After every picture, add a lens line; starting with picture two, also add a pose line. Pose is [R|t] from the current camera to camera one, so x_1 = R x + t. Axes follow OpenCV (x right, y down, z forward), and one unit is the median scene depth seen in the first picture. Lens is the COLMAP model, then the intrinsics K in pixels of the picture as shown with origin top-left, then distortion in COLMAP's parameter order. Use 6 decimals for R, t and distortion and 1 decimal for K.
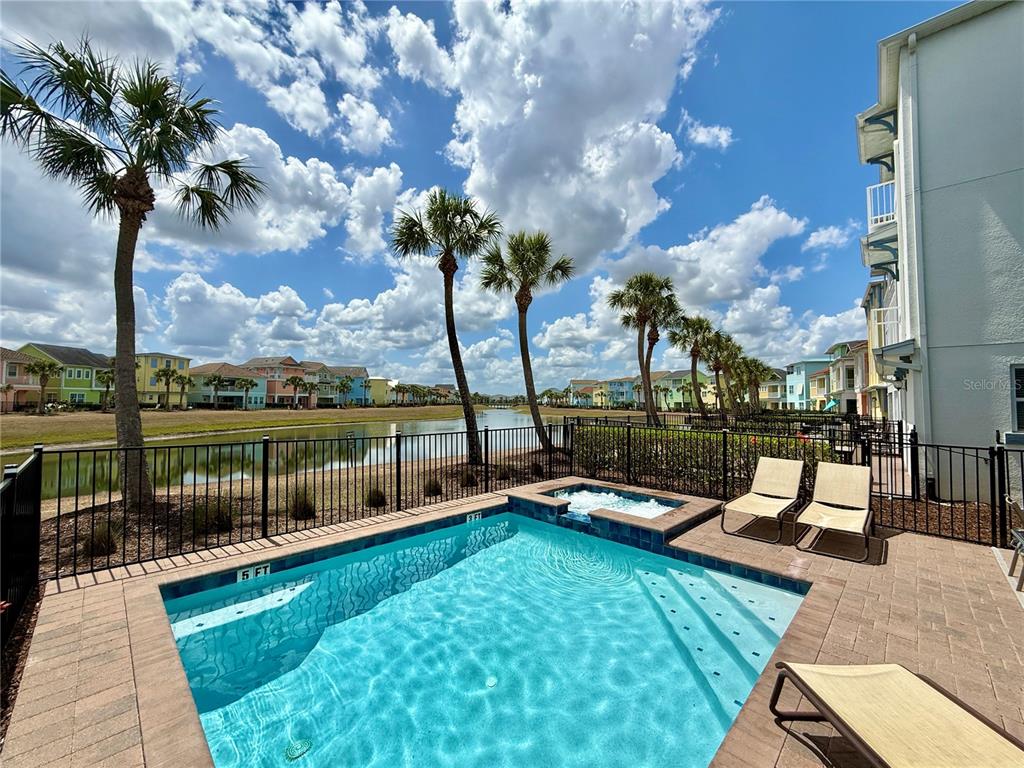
lens RADIAL K [[408.1, 0, 509.0], [0, 408.1, 383.4], [0, 0, 1]] dist [0.000087, -0.000082]
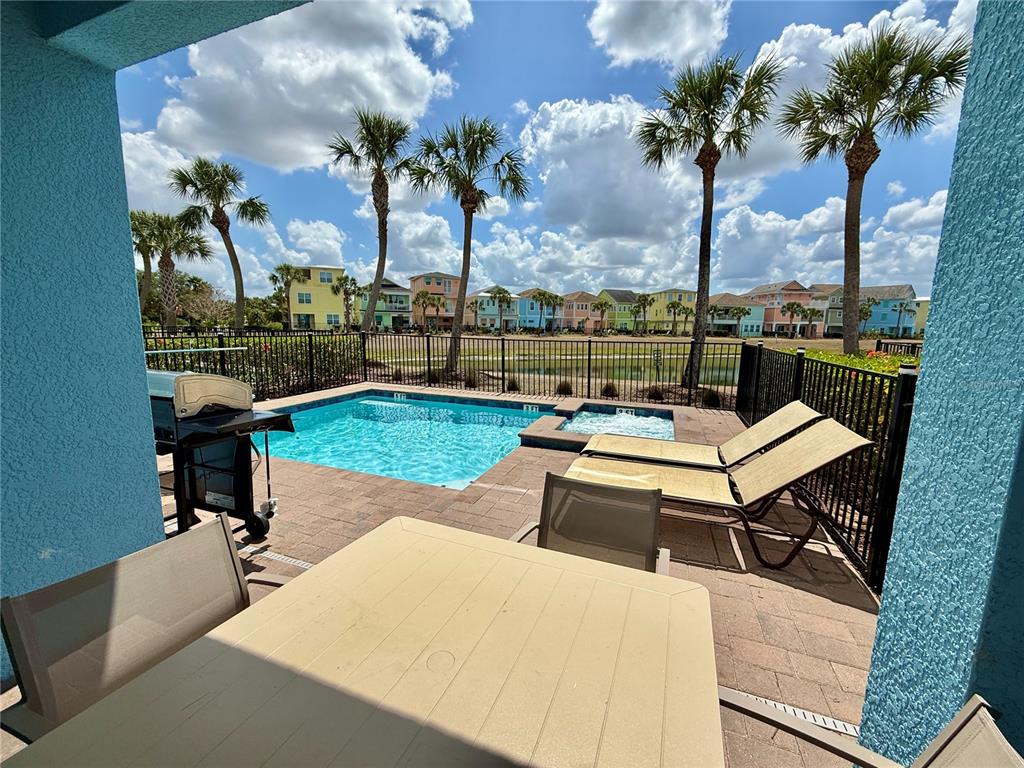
lens RADIAL K [[406.5, 0, 508.6], [0, 406.5, 386.0], [0, 0, 1]] dist [-0.000705, -0.000326]
pose [[0.397193, 0.131997, -0.908193, 0.065806], [0.030728, 0.987135, 0.156910, 0.004775], [0.917221, -0.090231, 0.388027, 0.031813]]
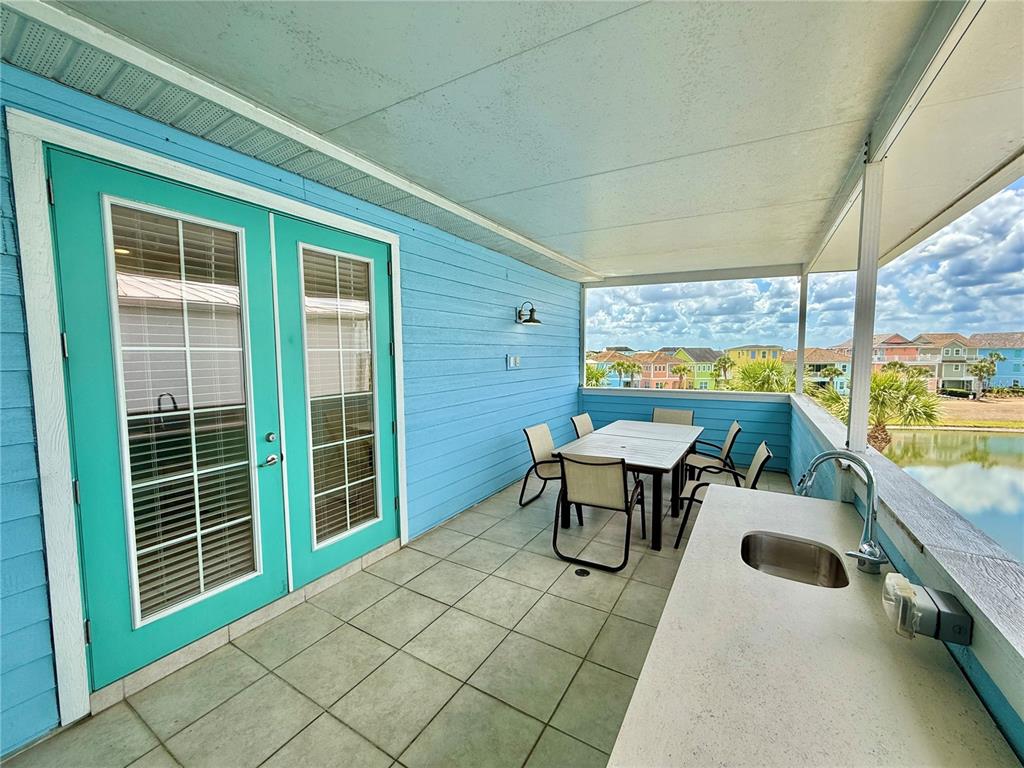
lens RADIAL K [[408.1, 0, 509.0], [0, 408.1, 383.4], [0, 0, 1]] dist [0.000087, -0.000082]
pose [[0.238110, 0.054592, -0.969703, 0.102451], [0.057524, 0.995874, 0.070191, -0.065677], [0.969533, -0.072494, 0.233987, 0.000257]]
